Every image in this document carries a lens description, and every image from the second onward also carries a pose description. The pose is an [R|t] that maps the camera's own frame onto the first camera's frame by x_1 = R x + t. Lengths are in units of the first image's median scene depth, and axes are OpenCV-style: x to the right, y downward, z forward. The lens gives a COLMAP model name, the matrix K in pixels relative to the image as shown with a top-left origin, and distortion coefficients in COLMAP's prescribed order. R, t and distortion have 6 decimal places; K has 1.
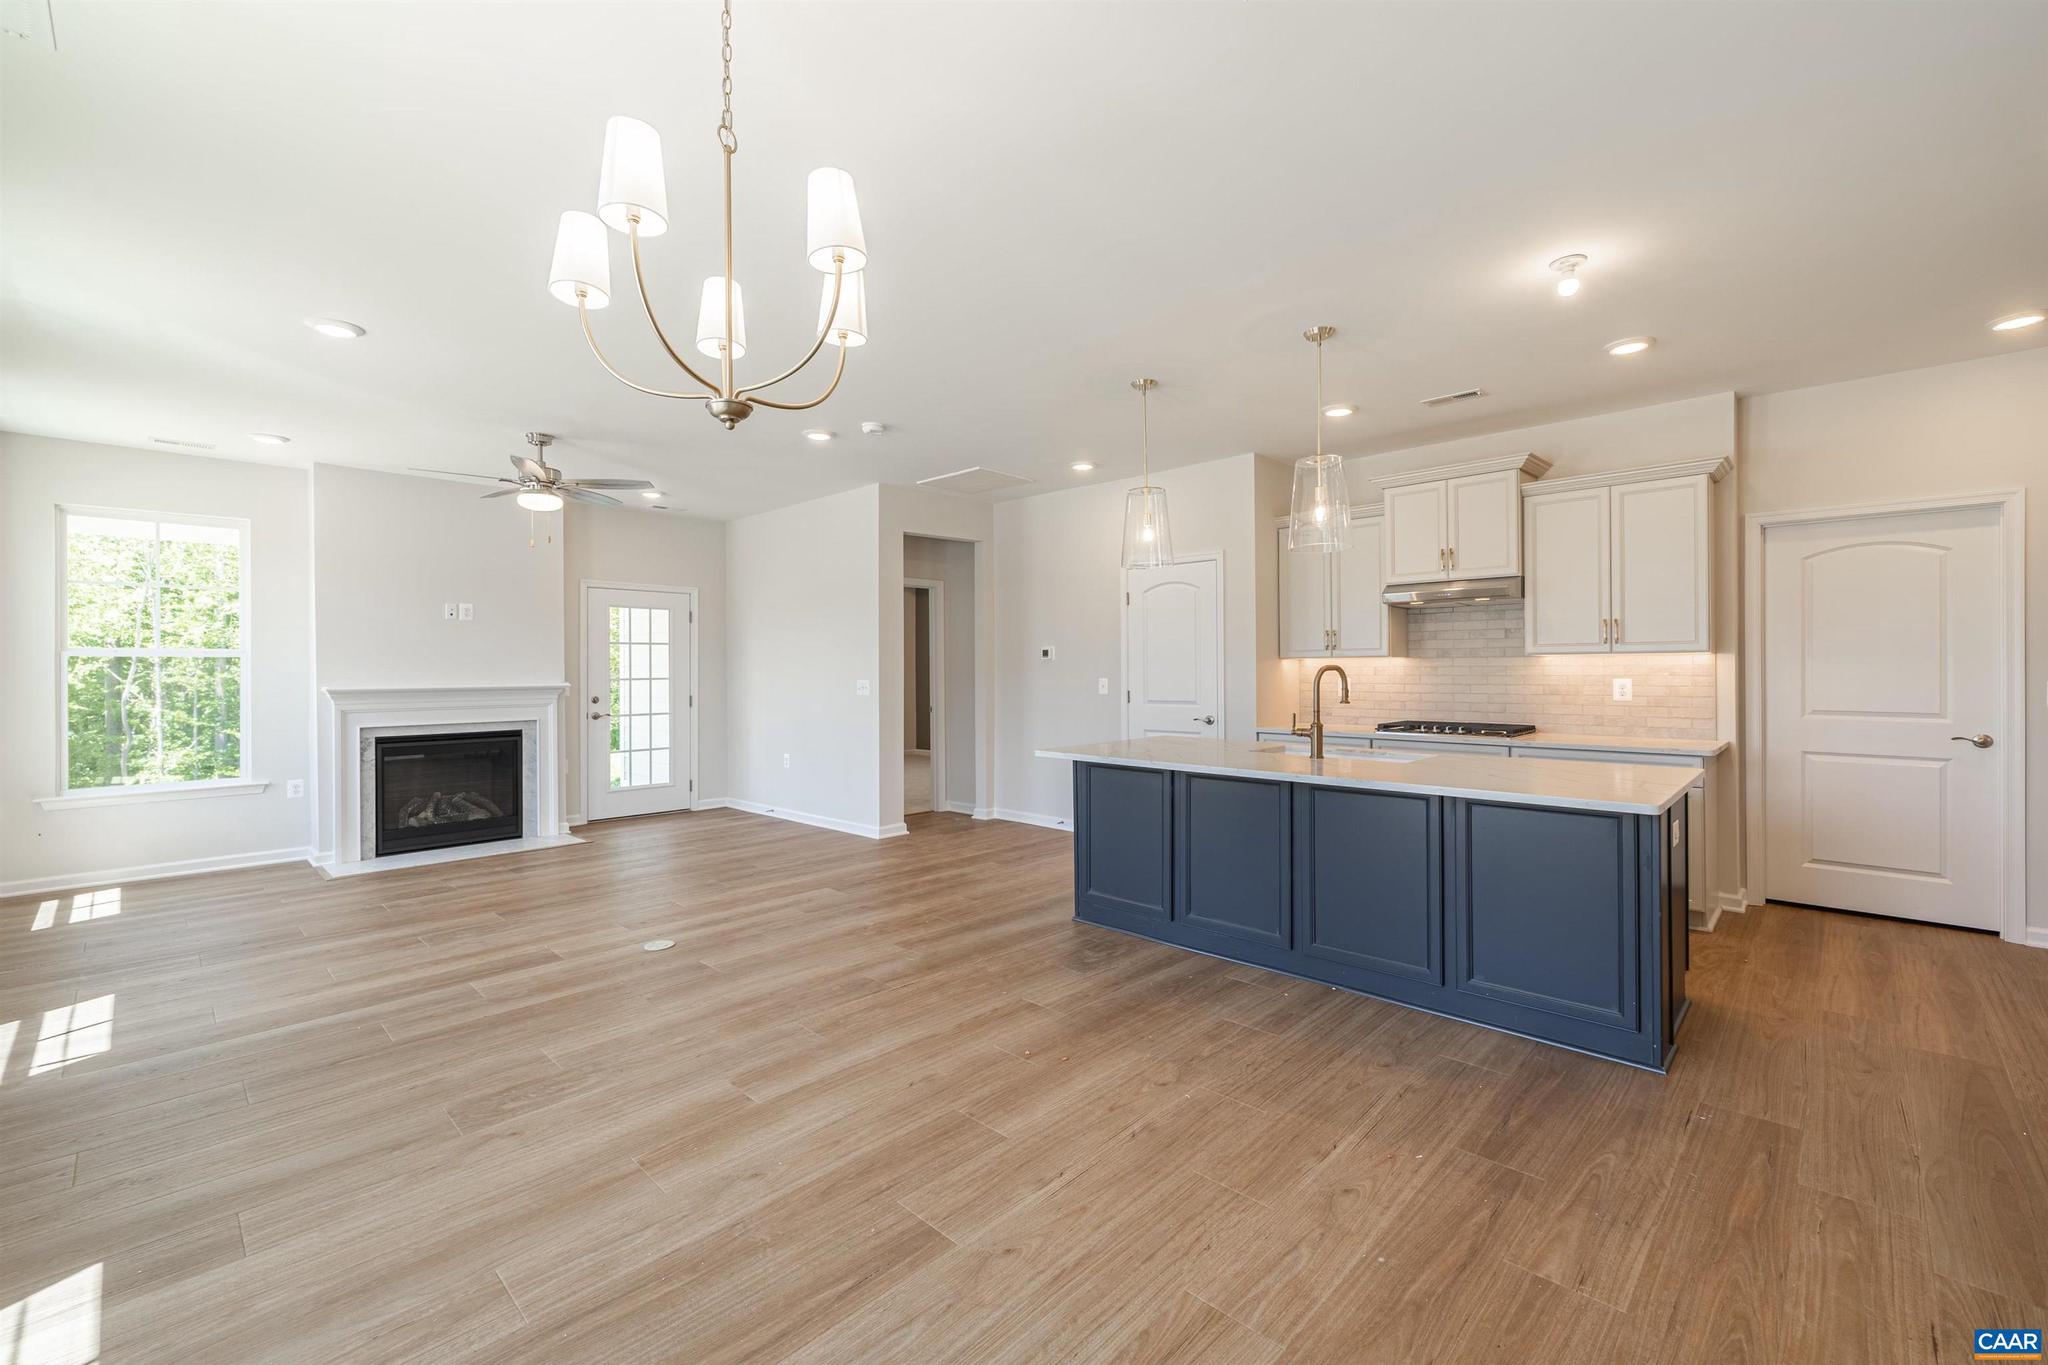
lens RADIAL K [[855.7, 0, 1024.6], [0, 855.7, 668.5], [0, 0, 1]] dist [0.002050, 0.000141]
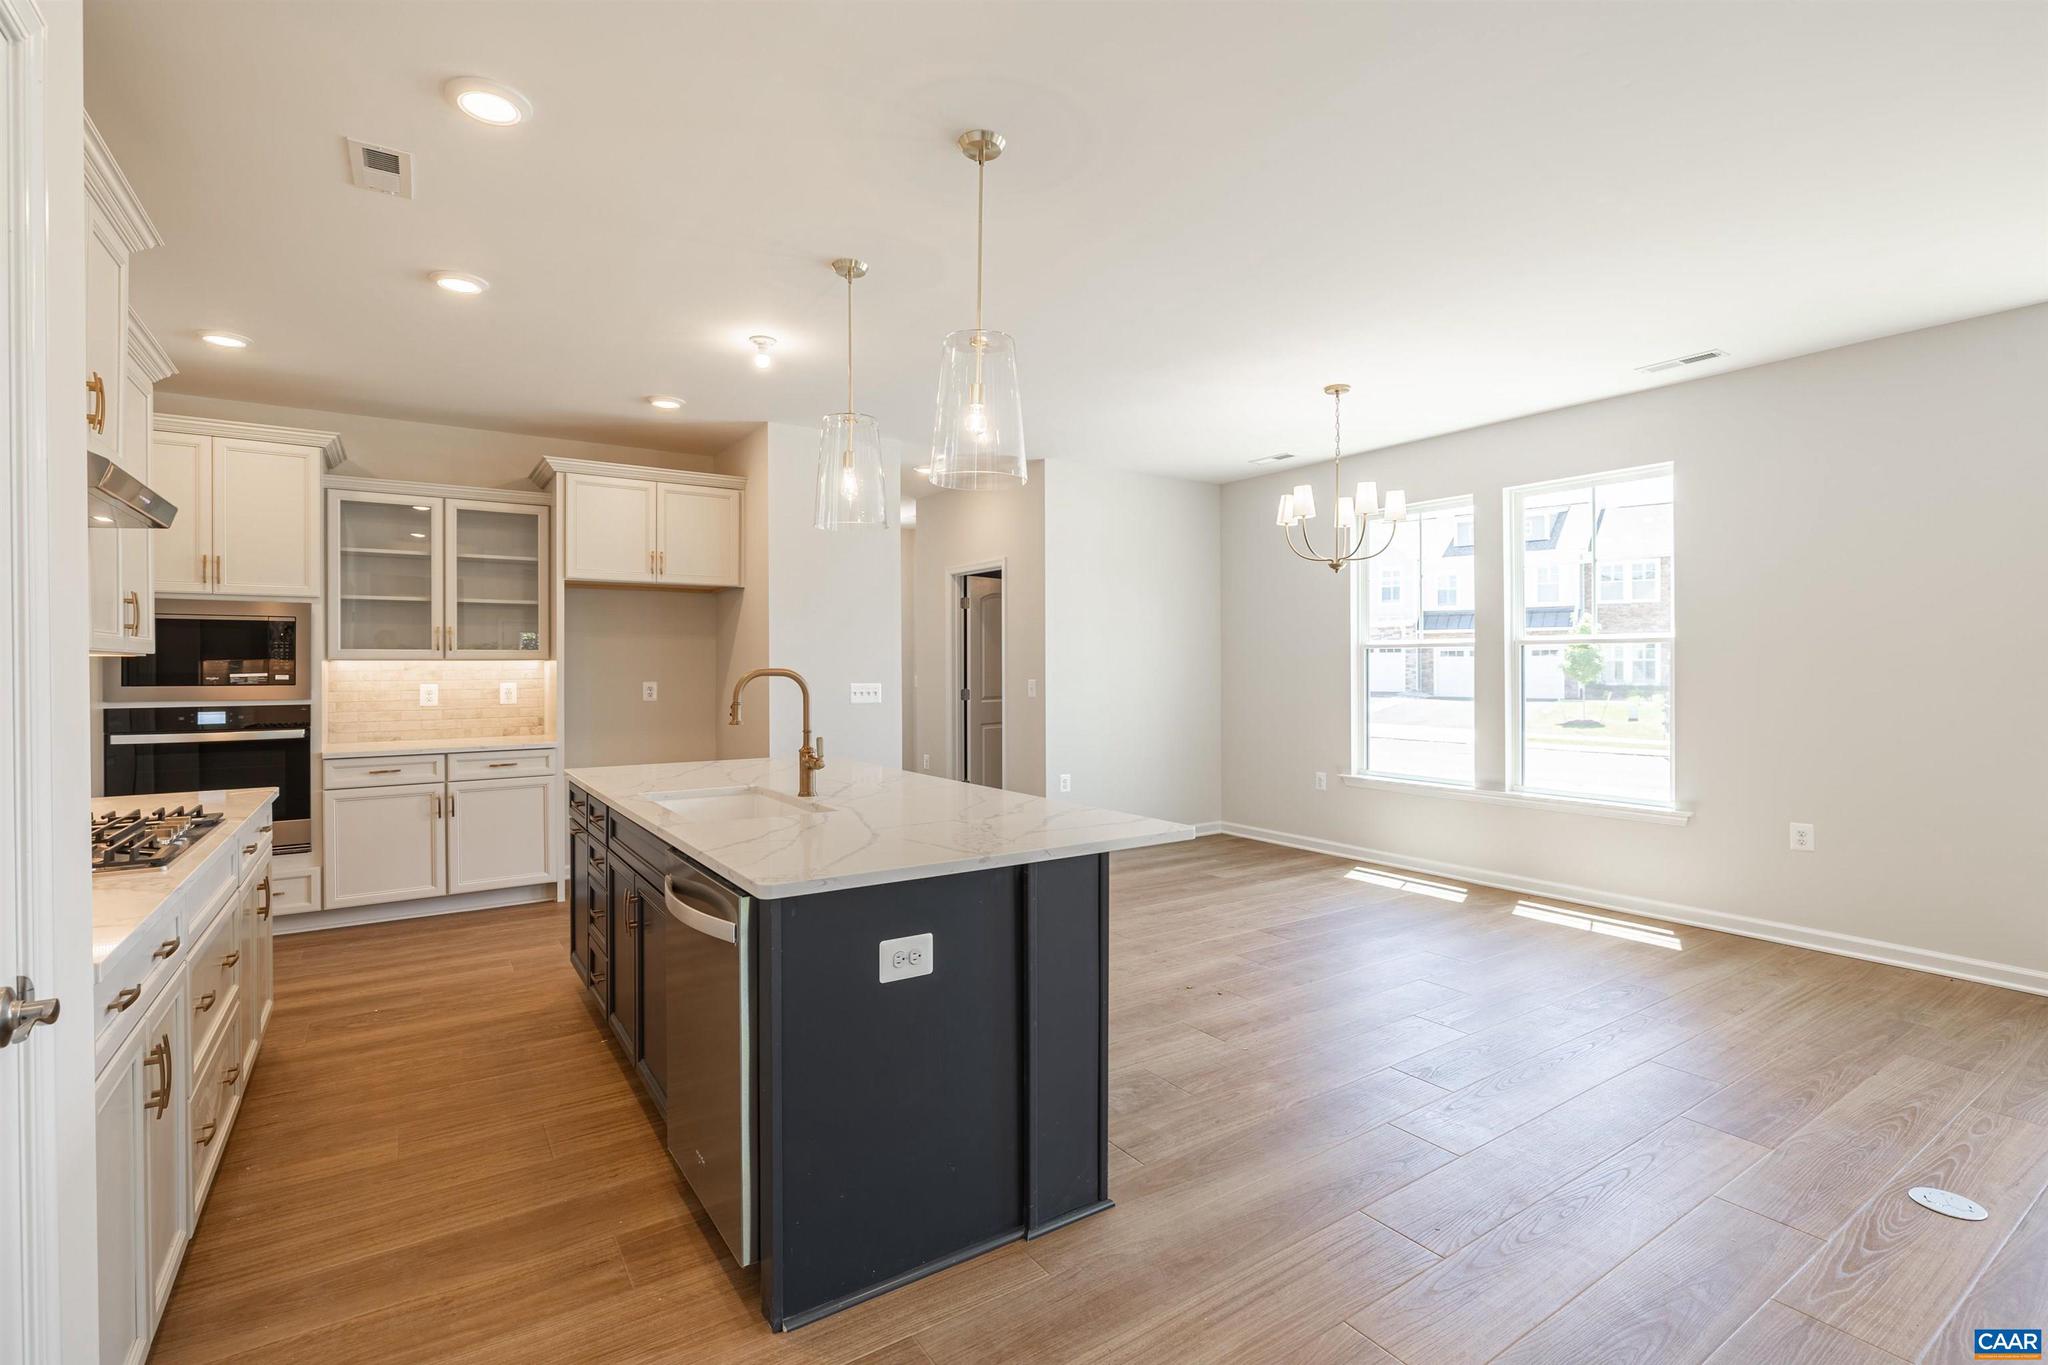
lens RADIAL K [[939.7, 0, 1023.9], [0, 939.7, 667.3], [0, 0, 1]] dist [-0.005652, -0.000073]
pose [[-0.976627, 0.010241, 0.214699, -0.008153], [0.010955, 0.999938, 0.002138, -0.003346], [-0.214663, 0.004440, -0.976678, 1.304971]]
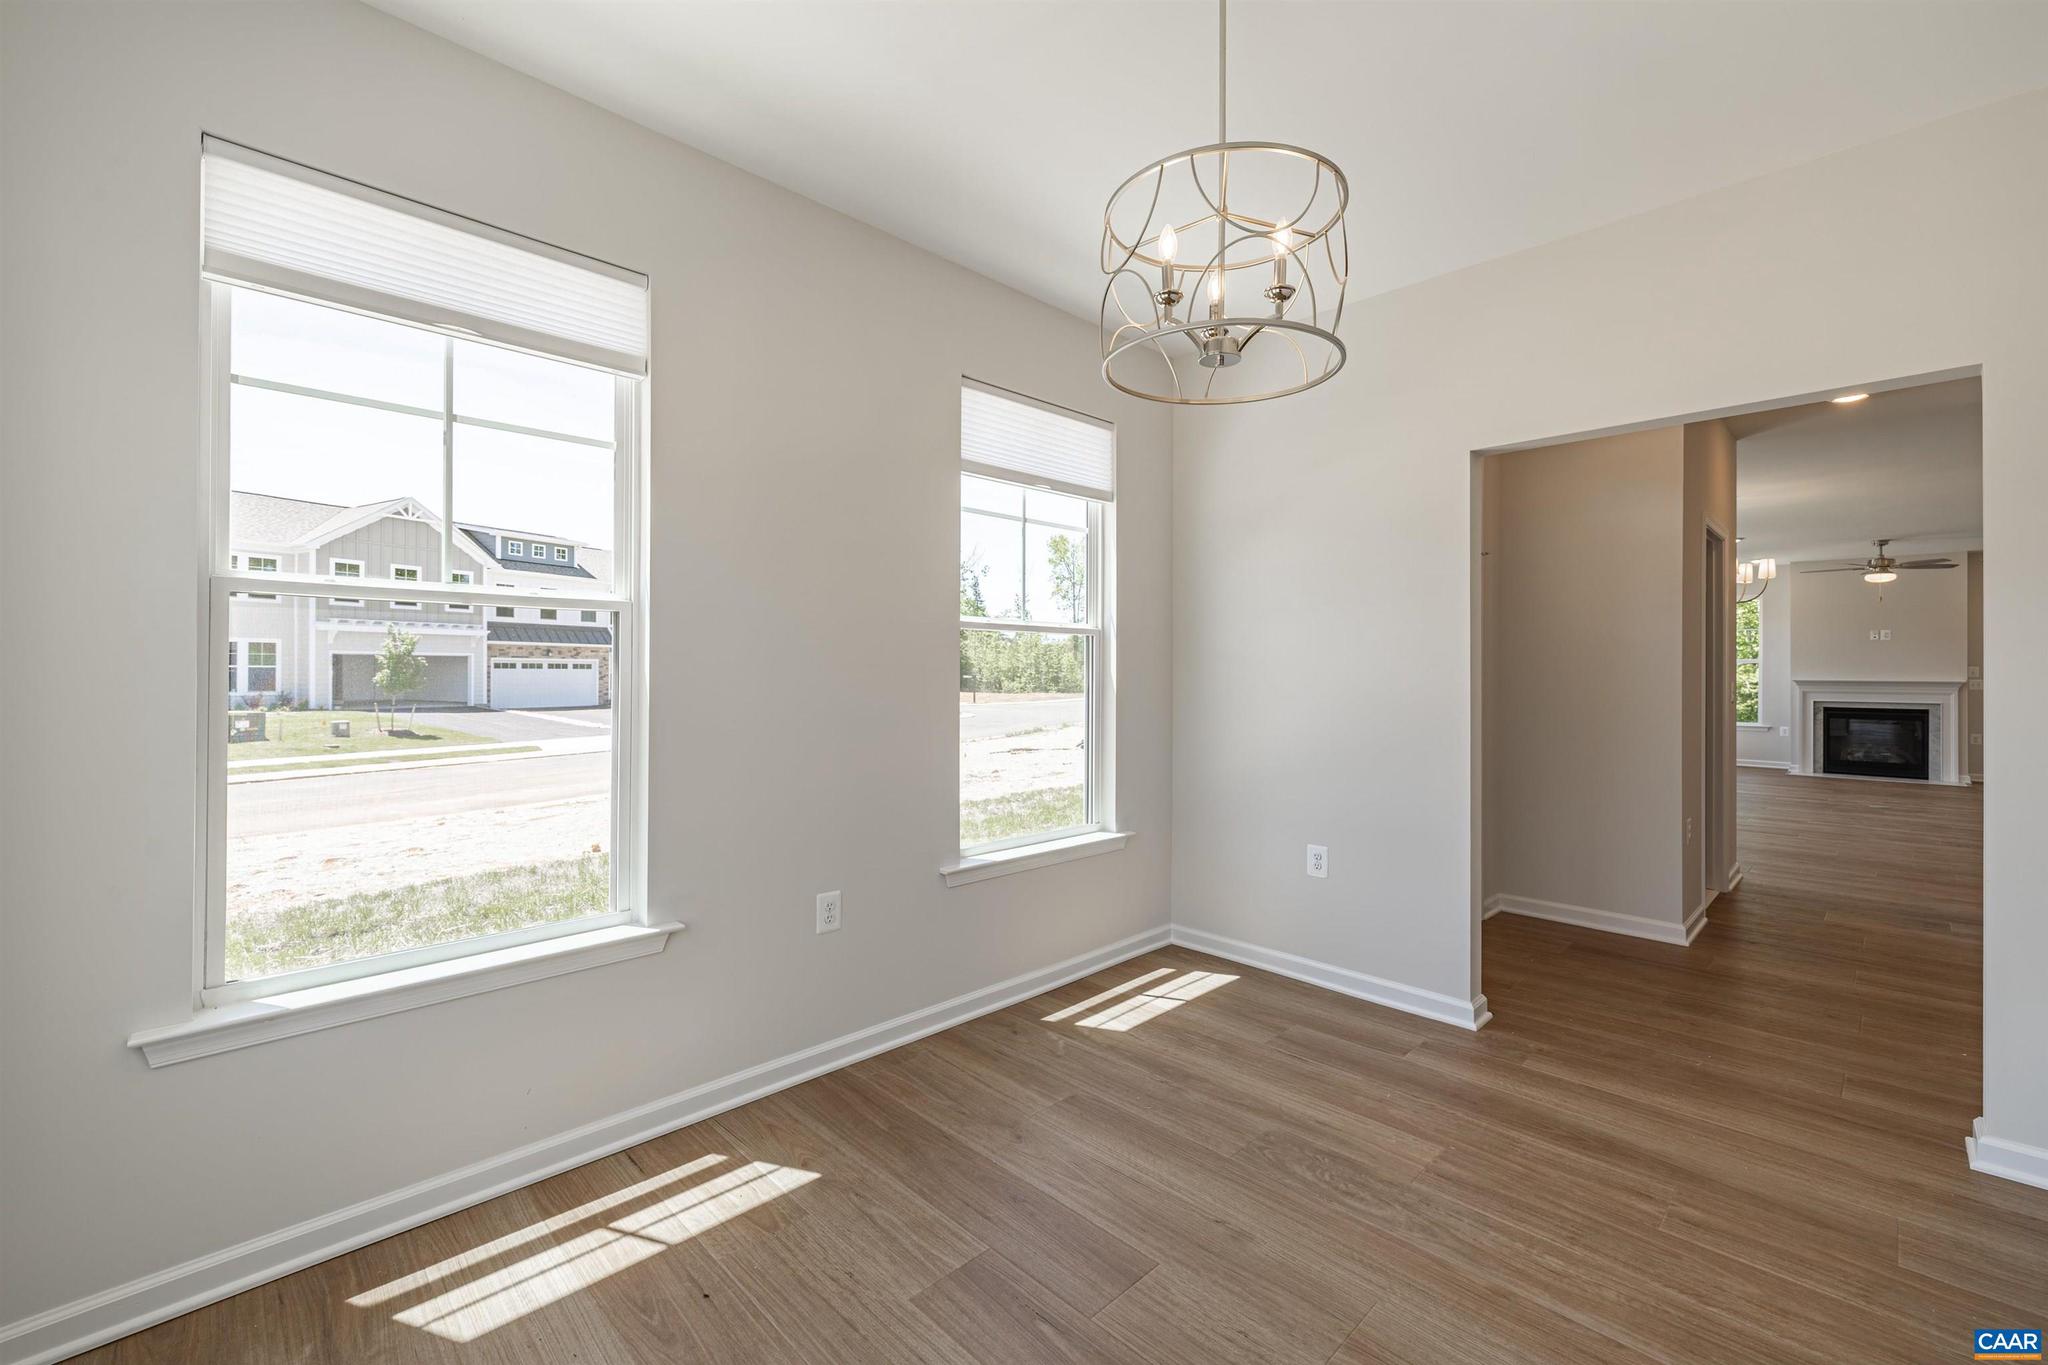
lens RADIAL K [[855.7, 0, 1024.6], [0, 855.7, 668.5], [0, 0, 1]] dist [0.002050, 0.000141]
pose [[-0.027282, 0.003549, -0.999621, 1.289642], [-0.005418, 0.999978, 0.003698, 0.000960], [0.999613, 0.005516, -0.027263, -0.752199]]
